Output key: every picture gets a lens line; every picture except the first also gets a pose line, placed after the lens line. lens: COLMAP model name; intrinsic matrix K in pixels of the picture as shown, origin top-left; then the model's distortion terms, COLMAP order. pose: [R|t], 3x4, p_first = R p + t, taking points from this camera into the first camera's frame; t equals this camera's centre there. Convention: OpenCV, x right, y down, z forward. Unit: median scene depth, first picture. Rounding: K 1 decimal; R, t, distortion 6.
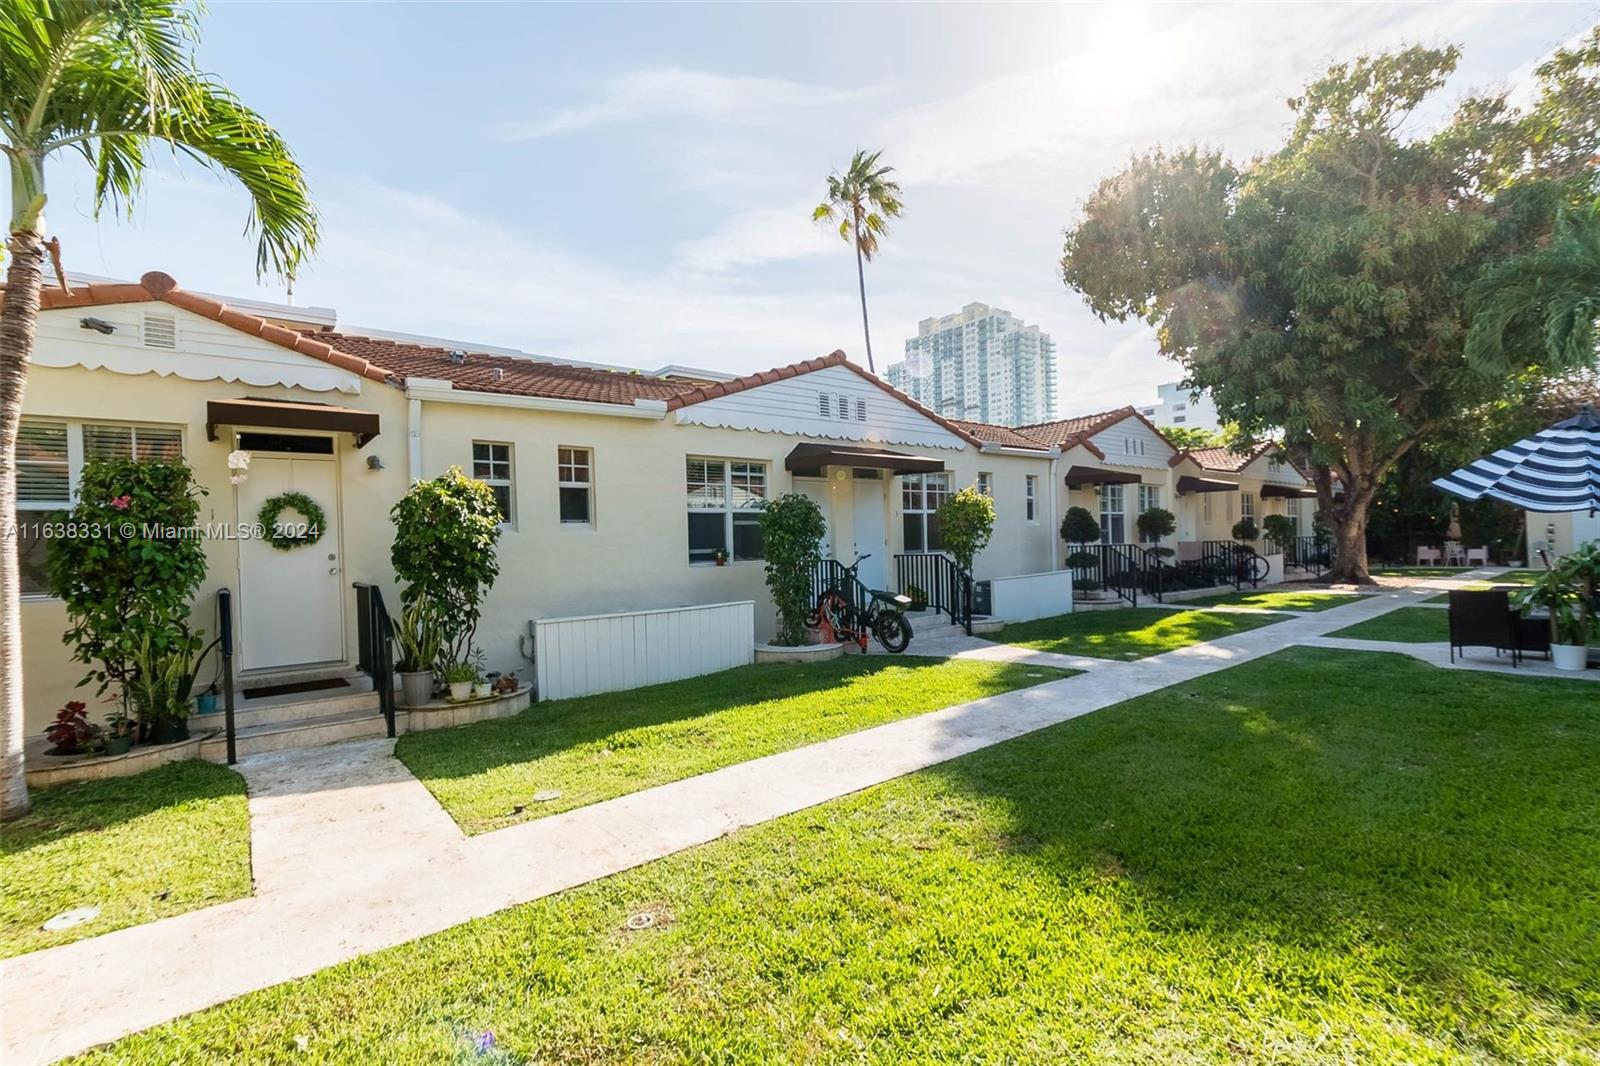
lens RADIAL K [[739.3, 0, 800.0], [0, 739.3, 533.0], [0, 0, 1]] dist [-0.004141, -0.001027]
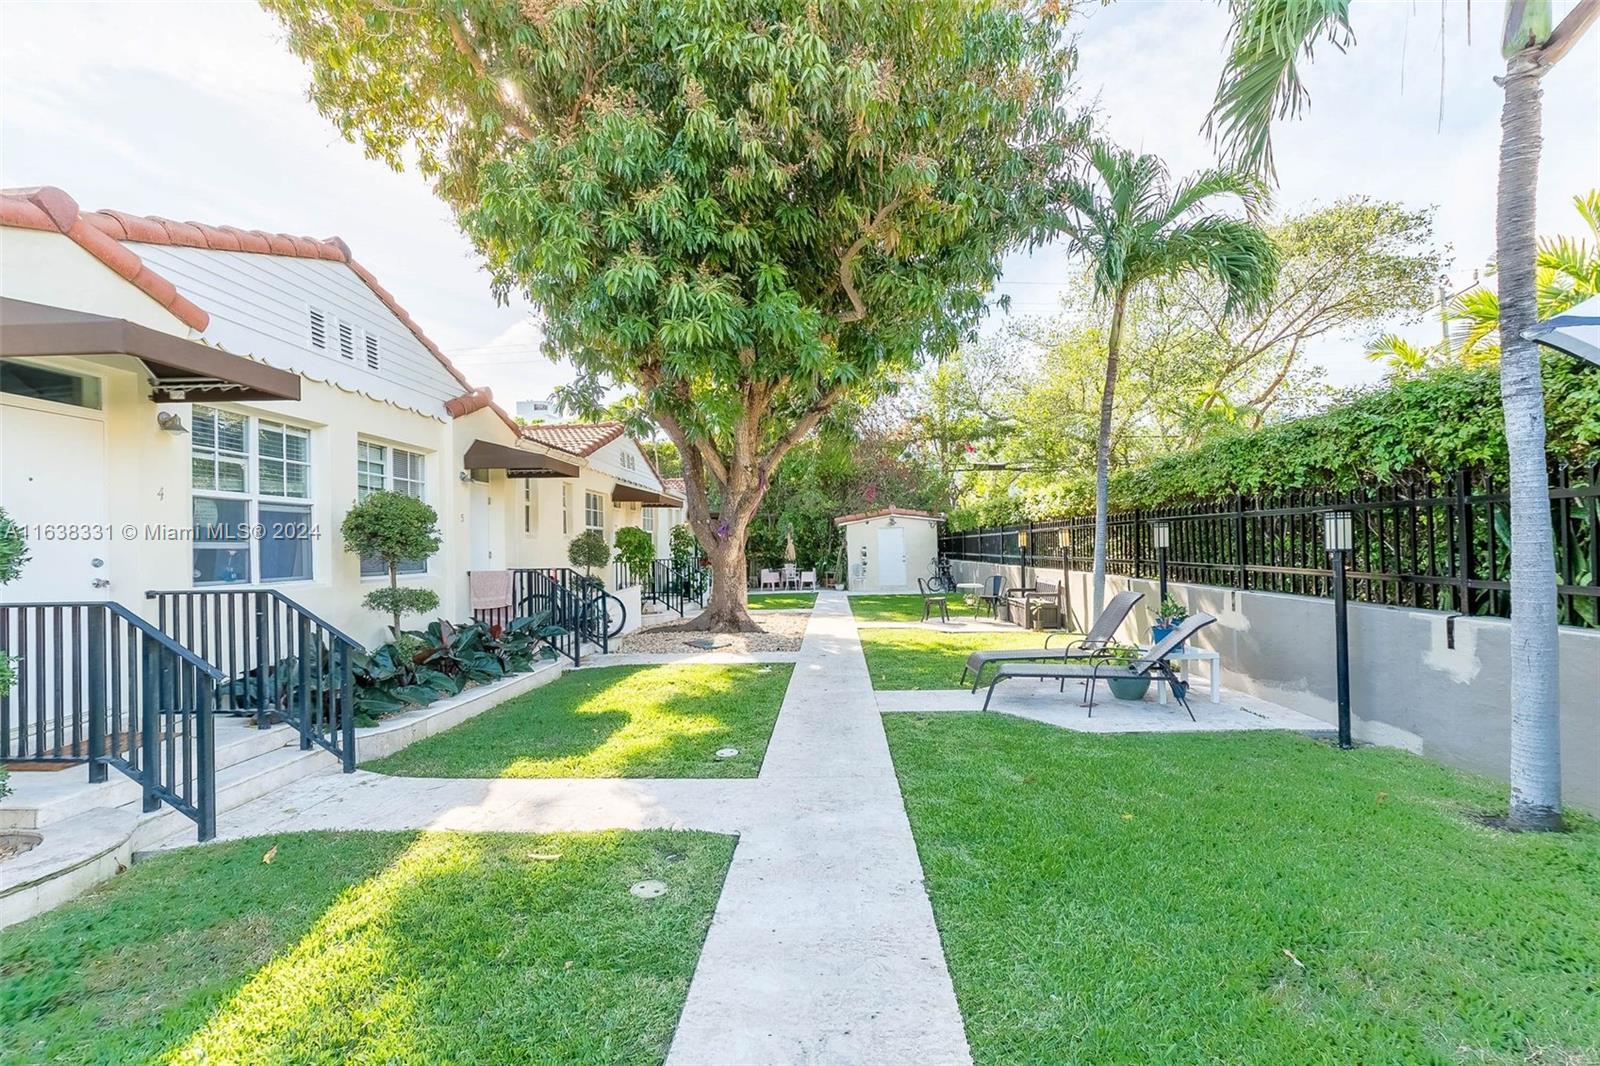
lens RADIAL K [[719.8, 0, 803.2], [0, 719.8, 594.4], [0, 0, 1]] dist [0.000417, -0.000379]
pose [[0.679532, -0.031529, 0.732968, 0.321140], [-0.014815, 0.998283, 0.056676, -0.002882], [-0.733496, -0.049372, 0.677898, 0.523923]]
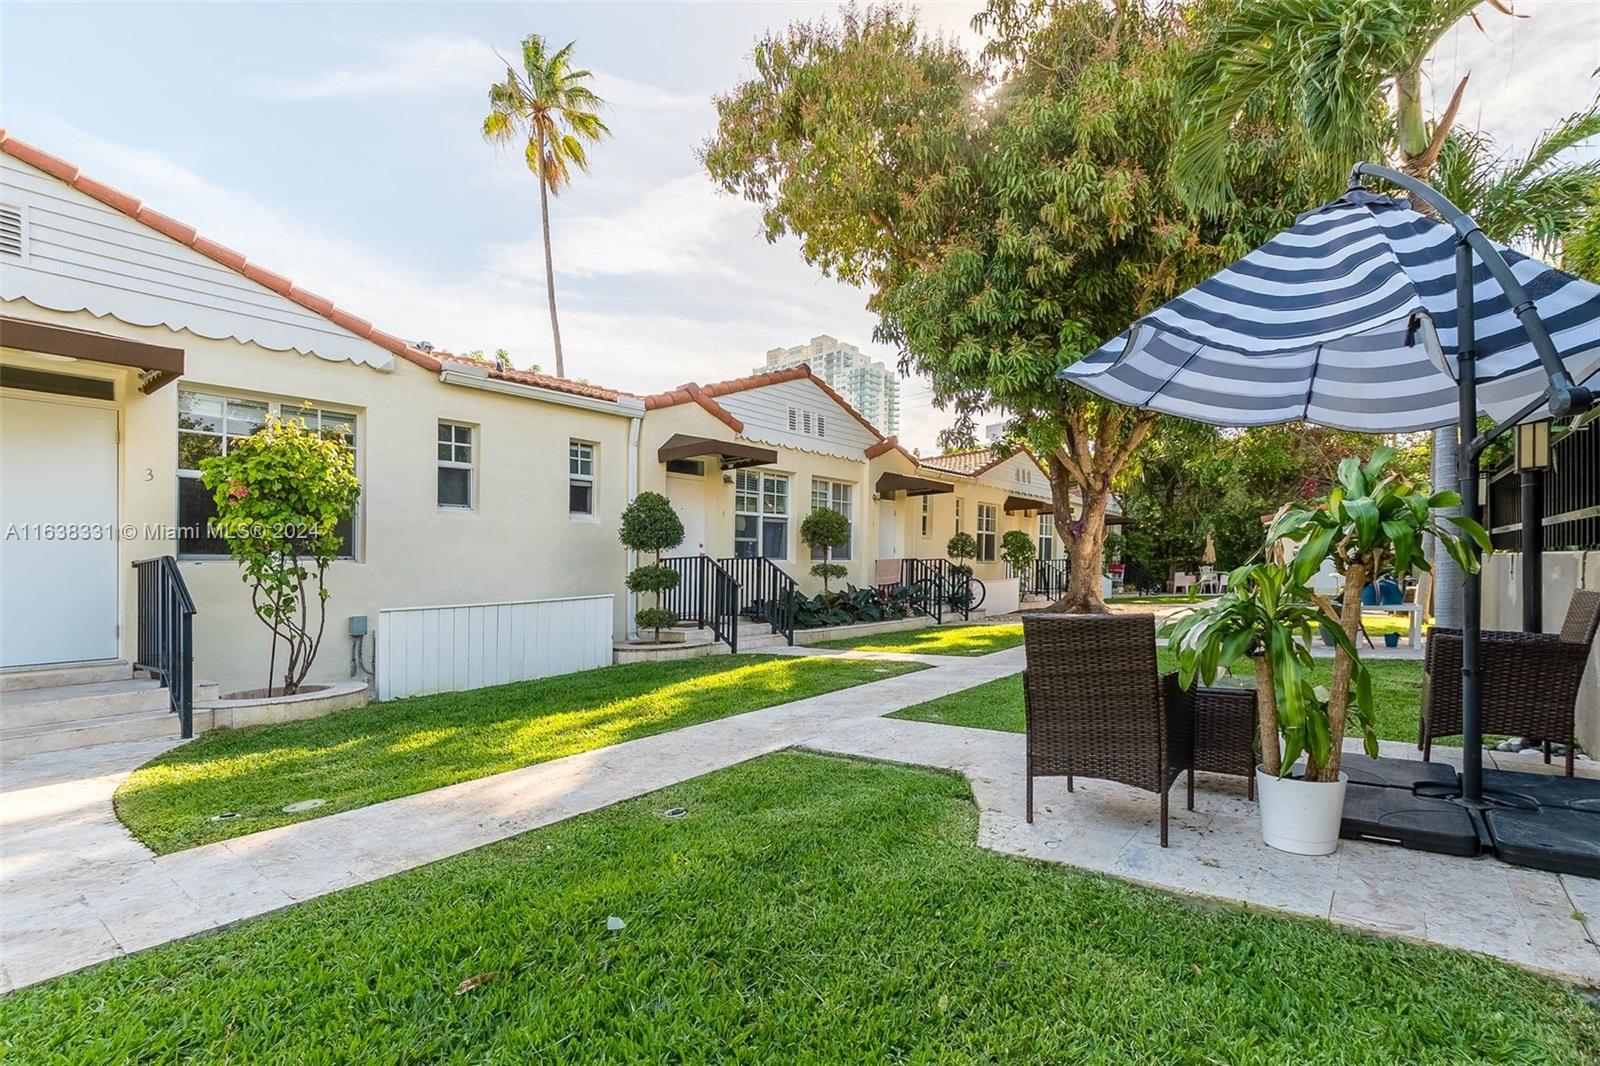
lens RADIAL K [[736.0, 0, 819.6], [0, 736.0, 609.9], [0, 0, 1]] dist [0.002290, 0.000119]
pose [[0.975690, -0.008815, 0.218979, 0.302045], [-0.003723, 0.998380, 0.056777, 0.021462], [-0.219125, -0.056212, 0.974076, 0.294753]]
